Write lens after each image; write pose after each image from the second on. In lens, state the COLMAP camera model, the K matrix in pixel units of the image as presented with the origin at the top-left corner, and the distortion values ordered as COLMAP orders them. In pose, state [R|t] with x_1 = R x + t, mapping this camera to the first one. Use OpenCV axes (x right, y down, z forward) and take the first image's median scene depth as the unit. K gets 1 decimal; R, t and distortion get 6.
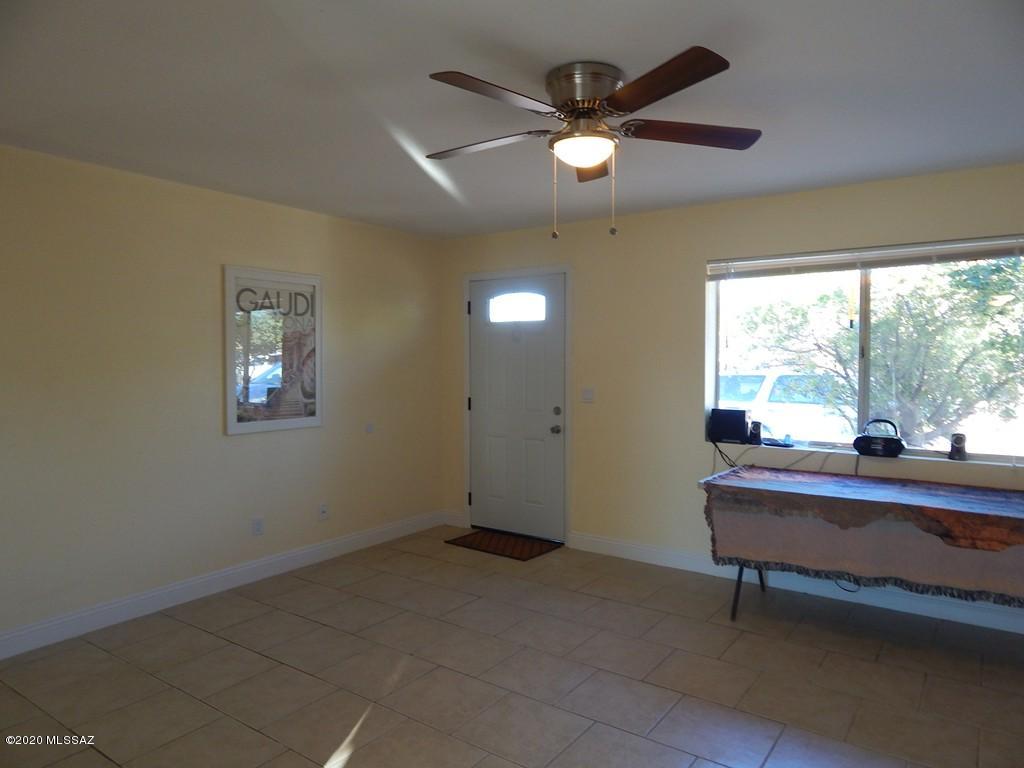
lens RADIAL K [[679.5, 0, 515.9], [0, 679.5, 381.6], [0, 0, 1]] dist [0.007473, 0.002510]
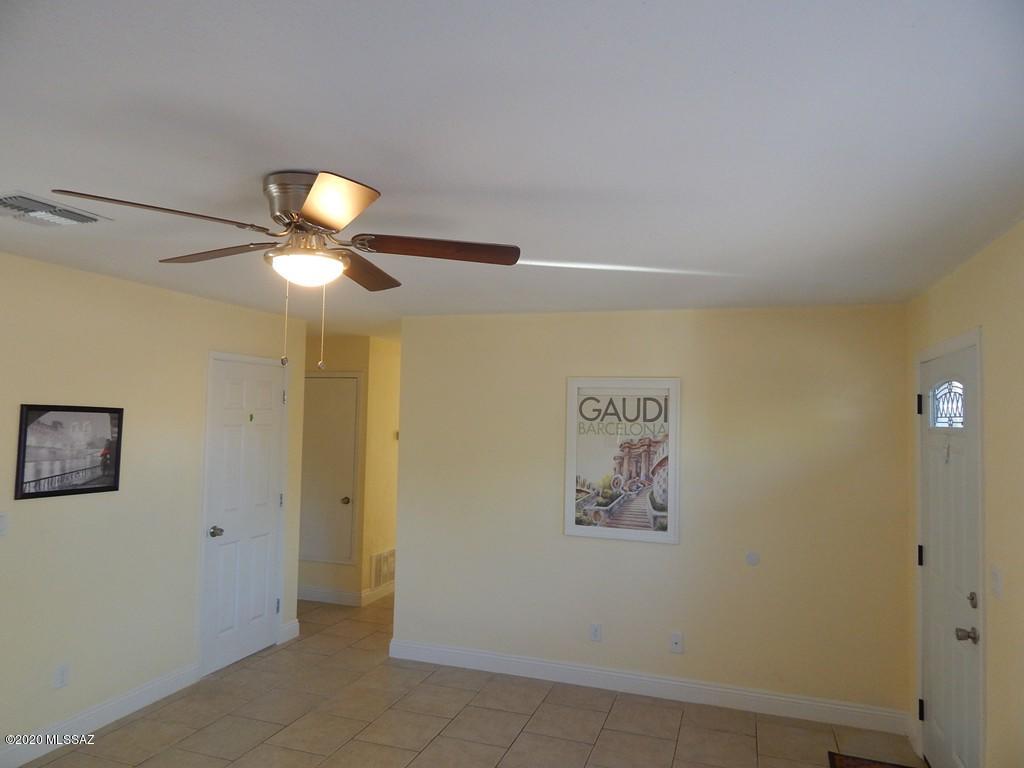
lens RADIAL K [[679.5, 0, 514.9], [0, 679.5, 385.1], [0, 0, 1]] dist [0.007473, 0.002510]
pose [[0.283748, -0.036570, -0.958201, 0.538125], [-0.053763, 0.997094, -0.053975, -0.086546], [0.957390, 0.066831, 0.280957, 0.552476]]
